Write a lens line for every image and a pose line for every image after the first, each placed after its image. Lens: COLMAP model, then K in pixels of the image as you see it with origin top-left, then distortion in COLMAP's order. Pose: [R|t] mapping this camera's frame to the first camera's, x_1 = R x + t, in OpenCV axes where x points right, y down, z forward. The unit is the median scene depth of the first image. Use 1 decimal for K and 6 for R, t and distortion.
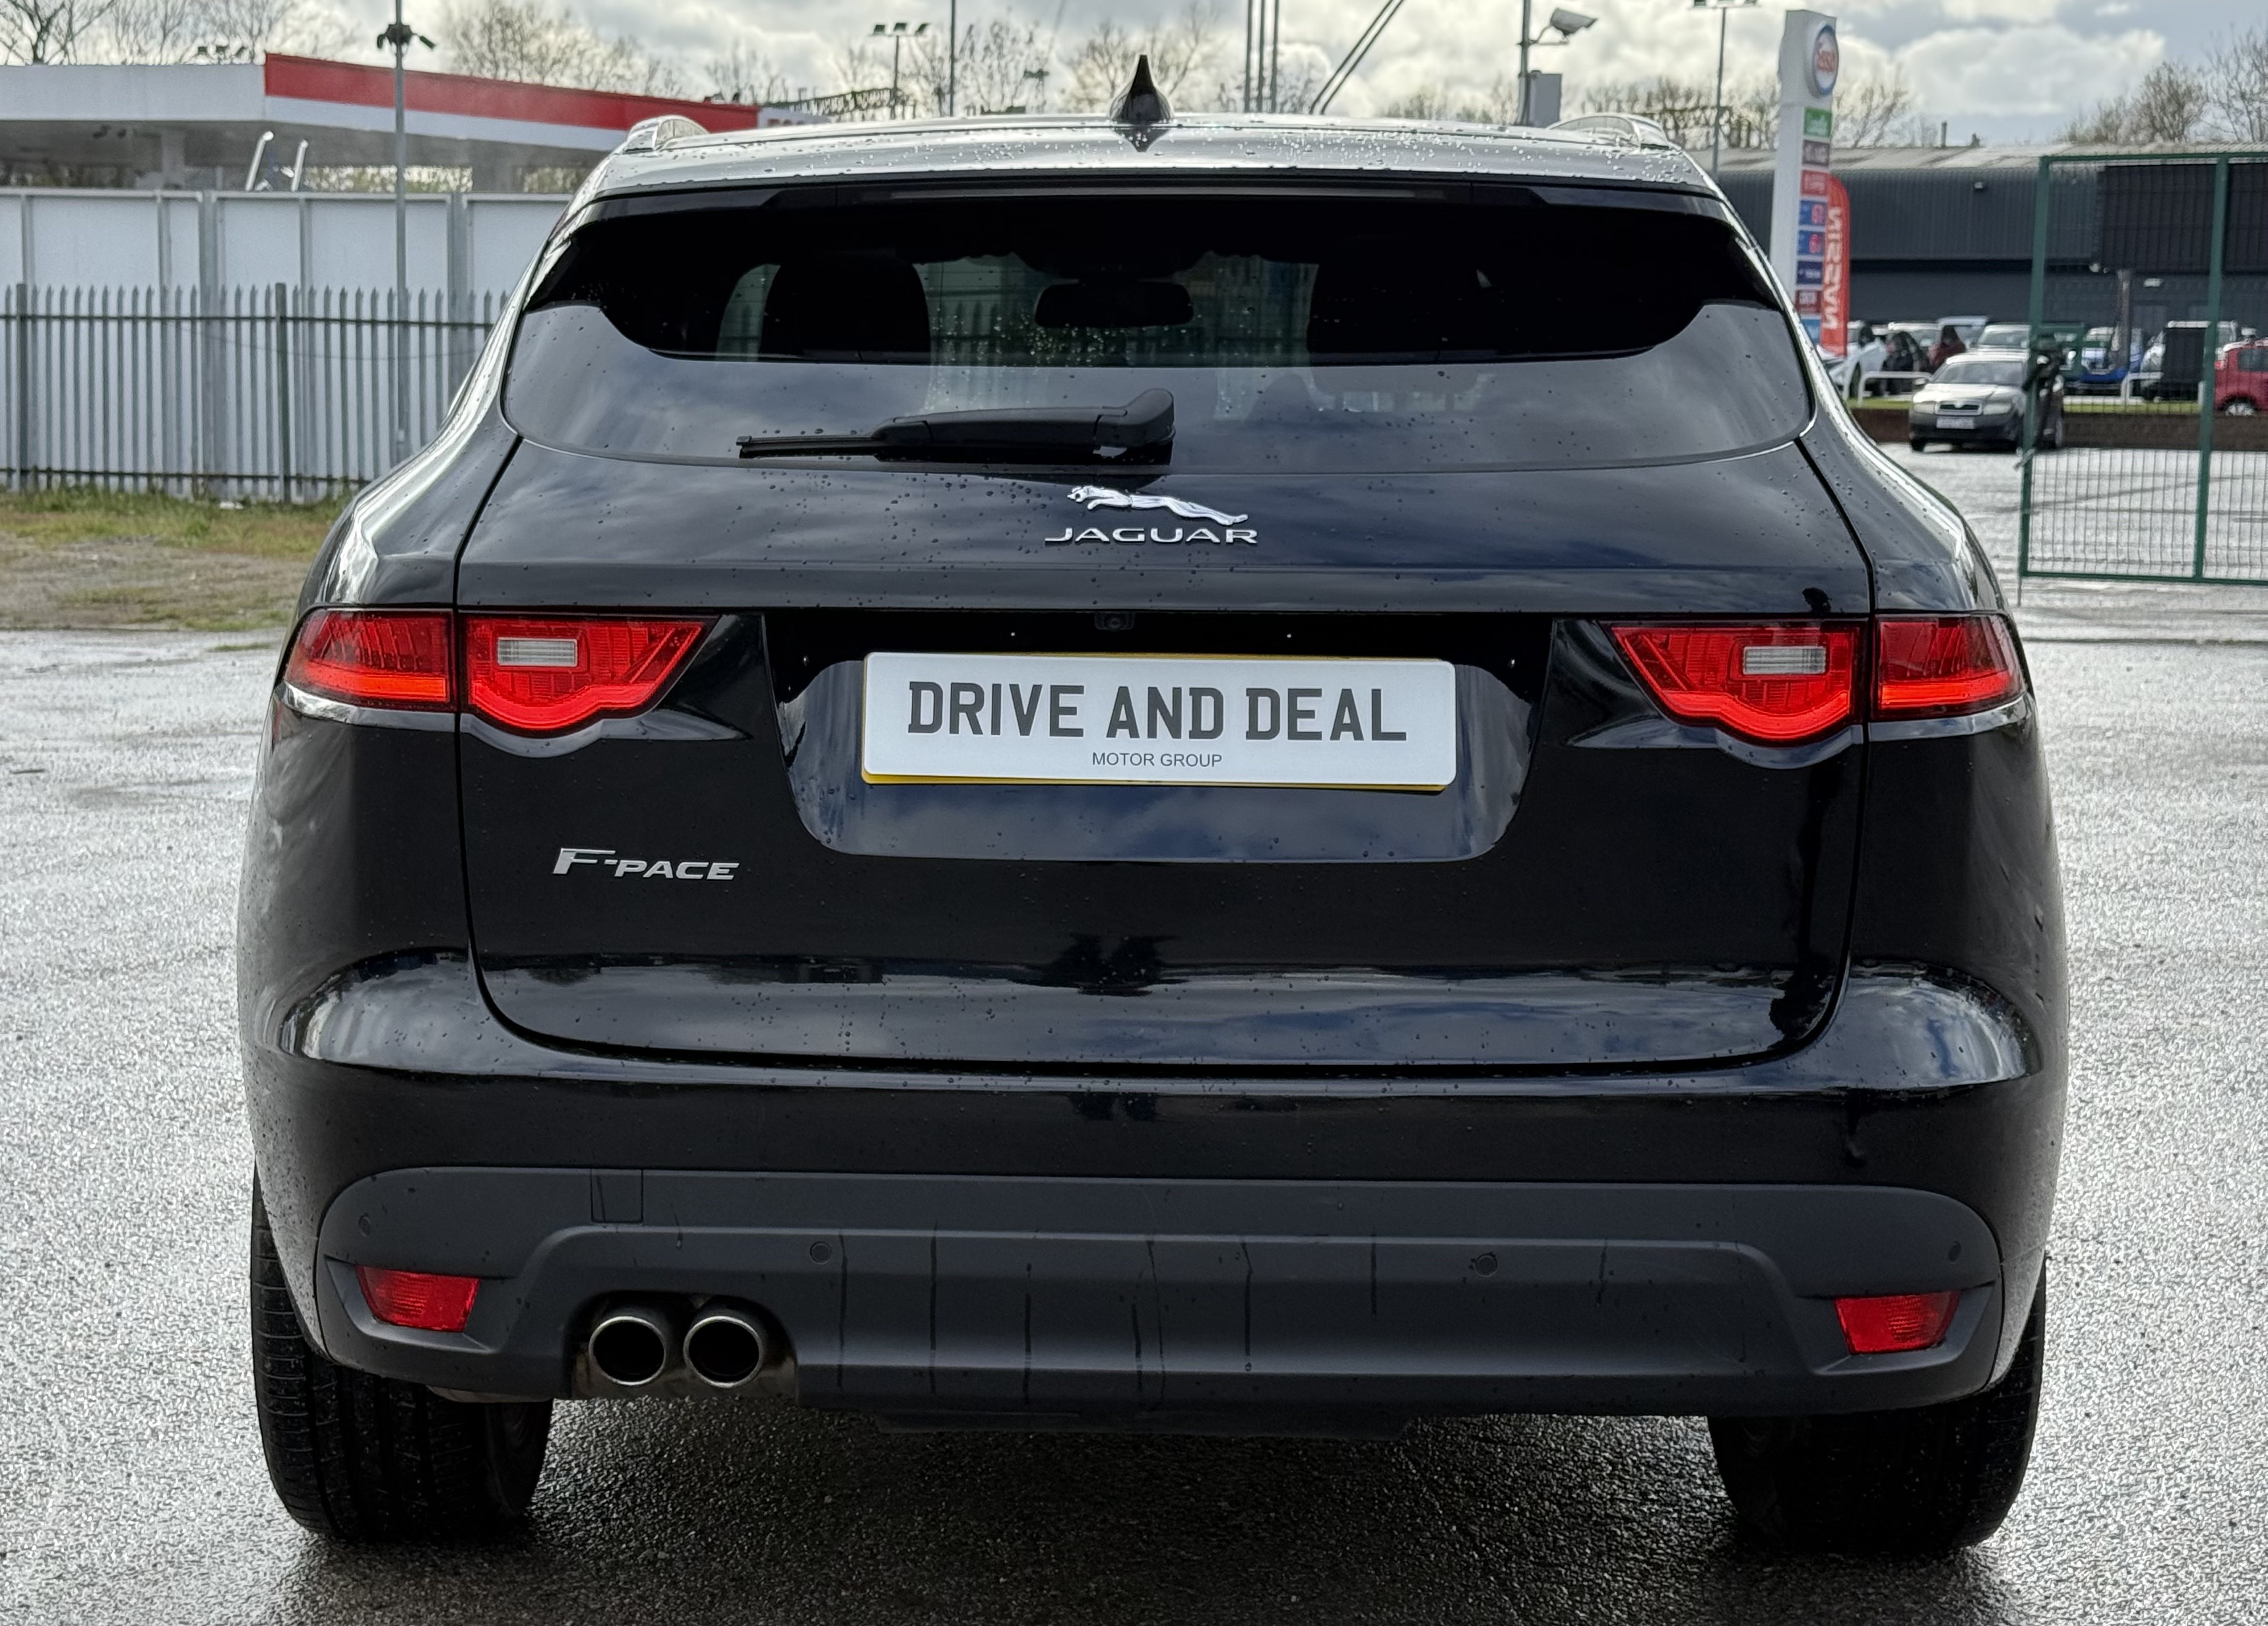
lens RADIAL K [[3605.3, 0, 1126.8], [0, 3605.3, 800.3], [0, 0, 1]] dist [0.111571, 0.000000]
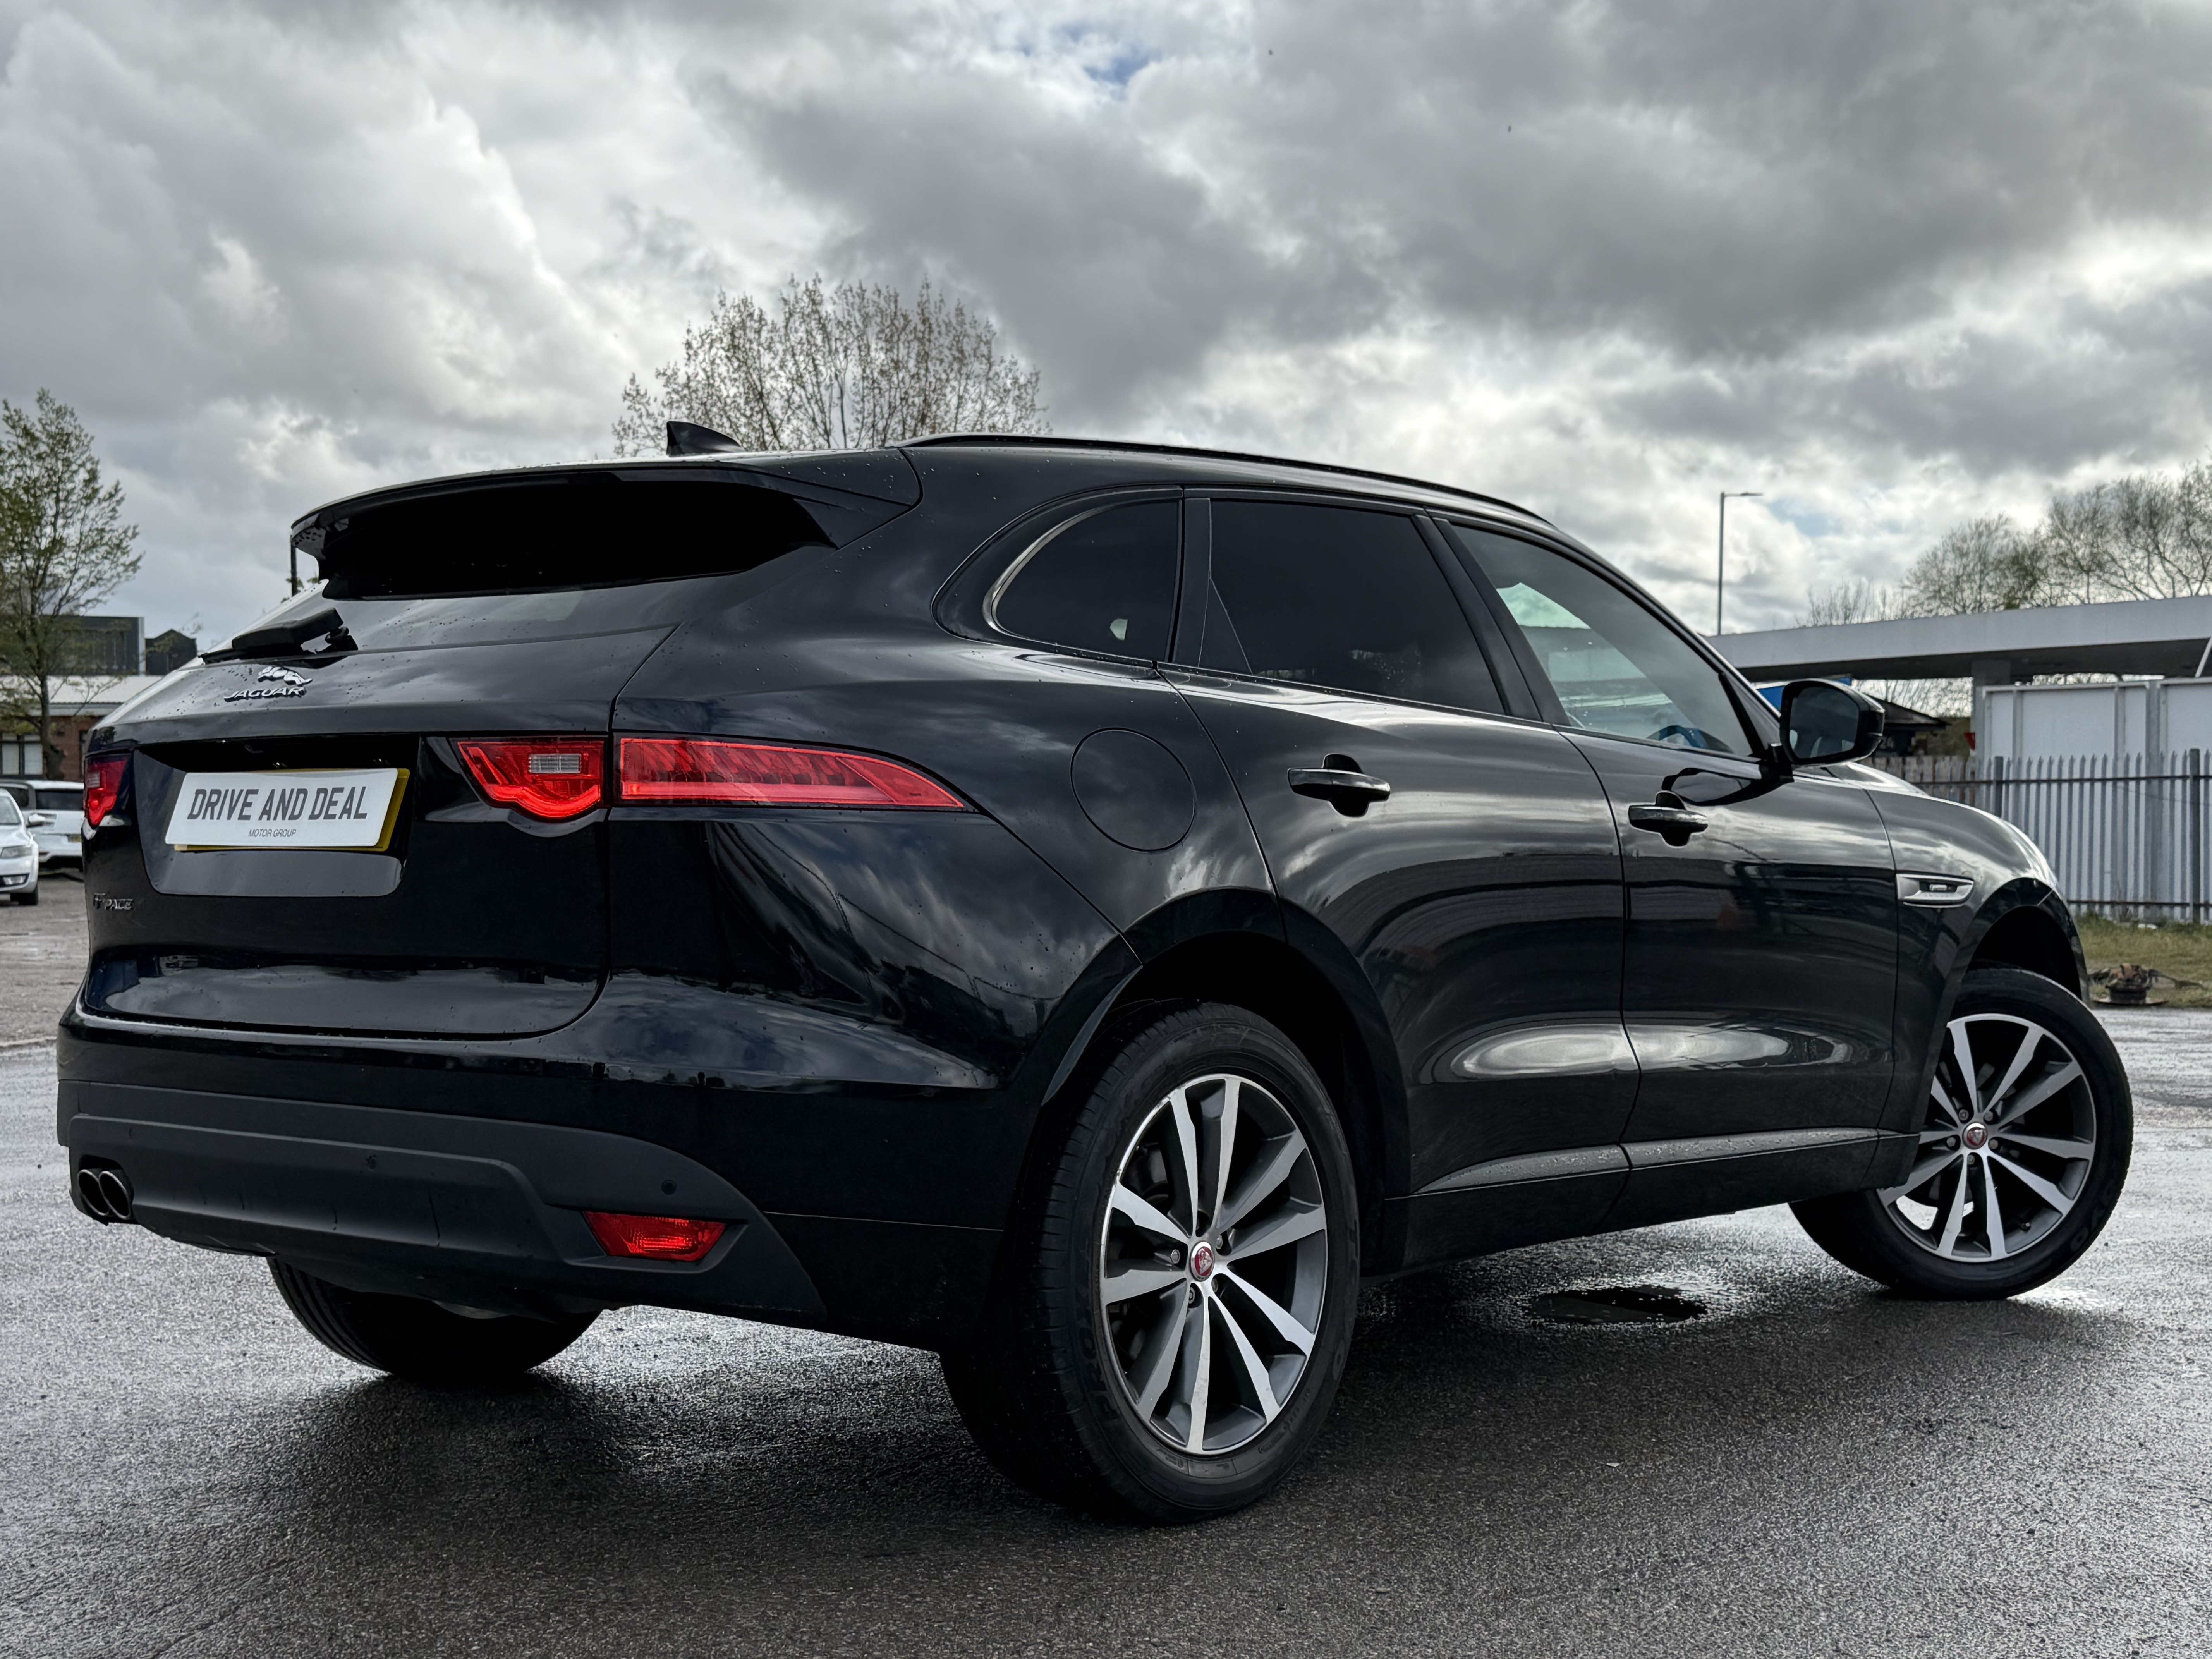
lens RADIAL K [[2853.5, 0, 1163.3], [0, 2853.5, 868.5], [0, 0, 1]] dist [0.124557, 0.000000]
pose [[0.770812, -0.005037, -0.637042, 1.105190], [-0.067440, 0.993705, -0.089458, 0.090318], [0.633483, 0.111918, 0.765620, 0.264931]]
